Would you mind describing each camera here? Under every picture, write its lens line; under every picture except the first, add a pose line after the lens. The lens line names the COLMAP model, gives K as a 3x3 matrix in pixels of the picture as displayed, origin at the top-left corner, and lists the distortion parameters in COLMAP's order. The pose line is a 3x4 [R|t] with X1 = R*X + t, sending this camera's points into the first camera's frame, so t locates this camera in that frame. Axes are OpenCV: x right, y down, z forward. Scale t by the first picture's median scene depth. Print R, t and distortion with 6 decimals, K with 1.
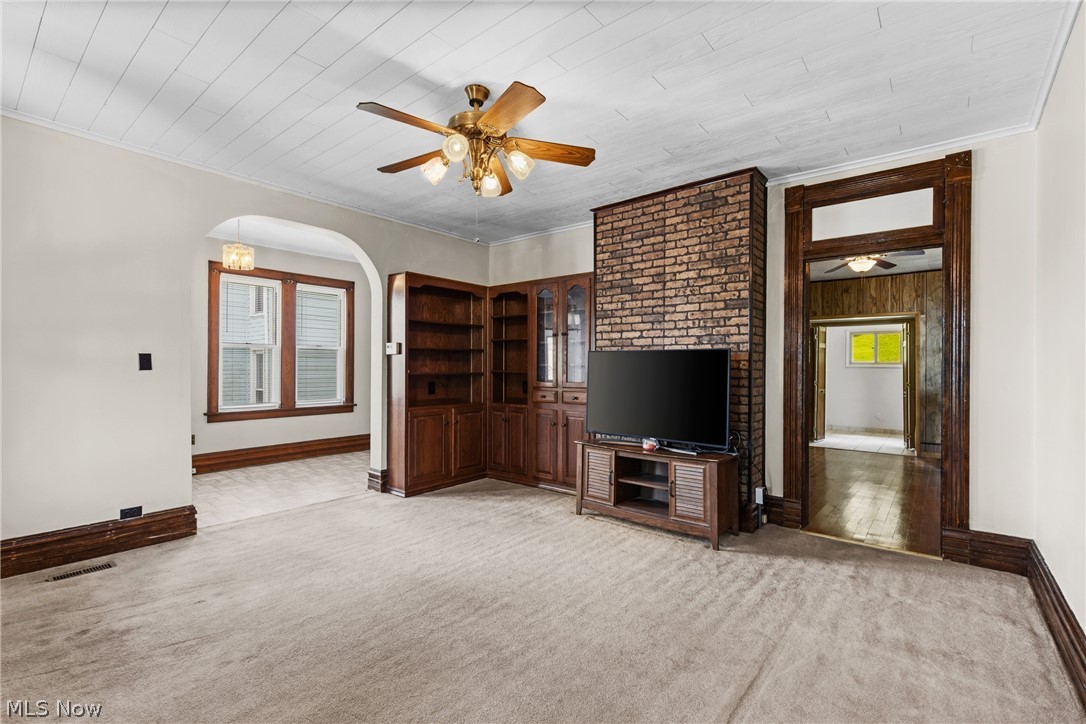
lens RADIAL K [[489.4, 0, 549.9], [0, 489.4, 358.7], [0, 0, 1]] dist [0.008484, 0.000819]
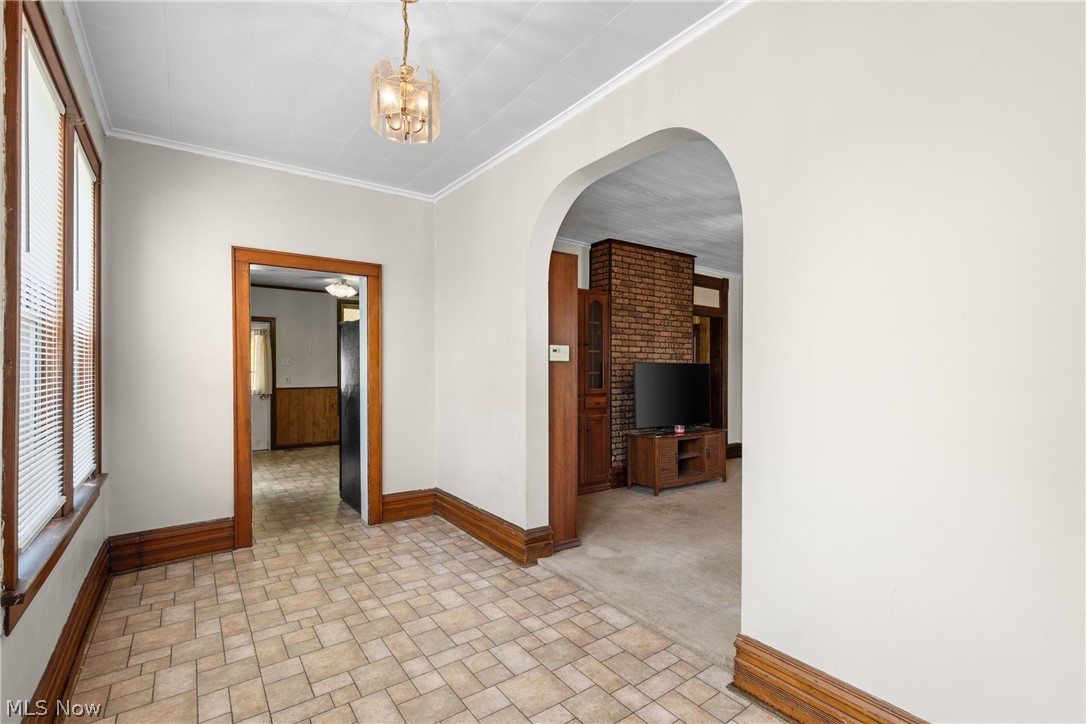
lens RADIAL K [[489.4, 0, 548.0], [0, 489.4, 358.2], [0, 0, 1]] dist [0.008484, 0.000819]
pose [[0.246352, 0.023541, 0.968895, -1.171821], [-0.015892, 0.999669, -0.020249, 0.003334], [-0.969050, -0.010409, 0.246644, 0.940197]]
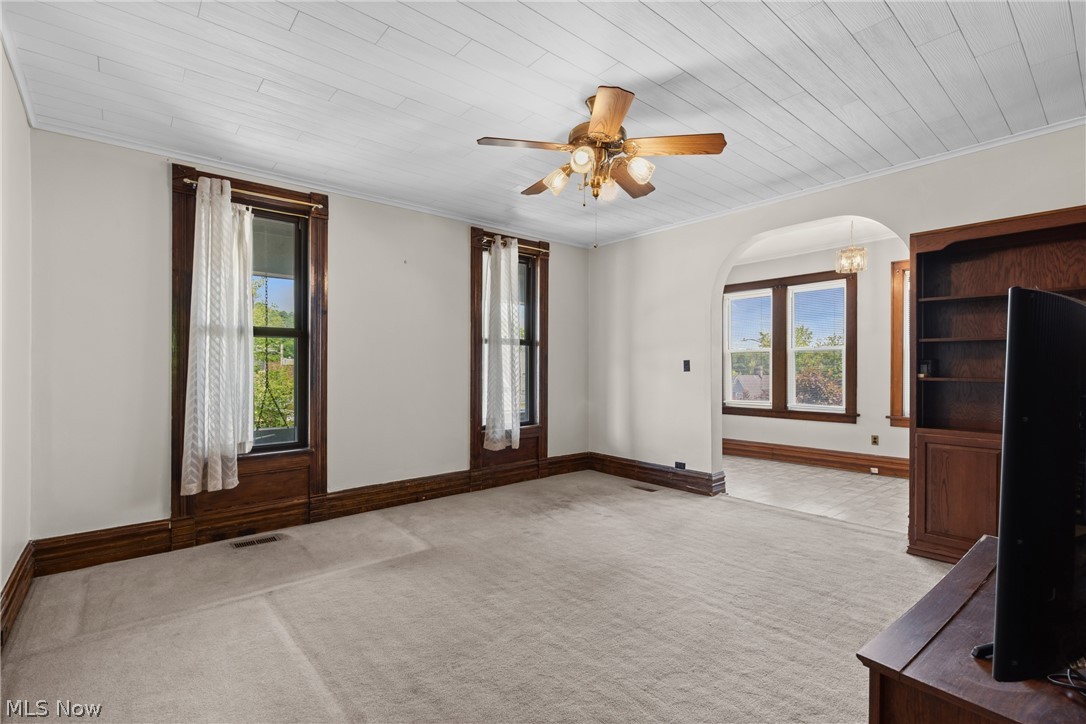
lens RADIAL K [[489.4, 0, 548.4], [0, 489.4, 367.4], [0, 0, 1]] dist [0.008484, 0.000819]
pose [[-0.167549, -0.005098, -0.985851, 0.514416], [0.014407, 0.999867, -0.007619, 0.012039], [0.985759, -0.015480, -0.167453, 0.631123]]
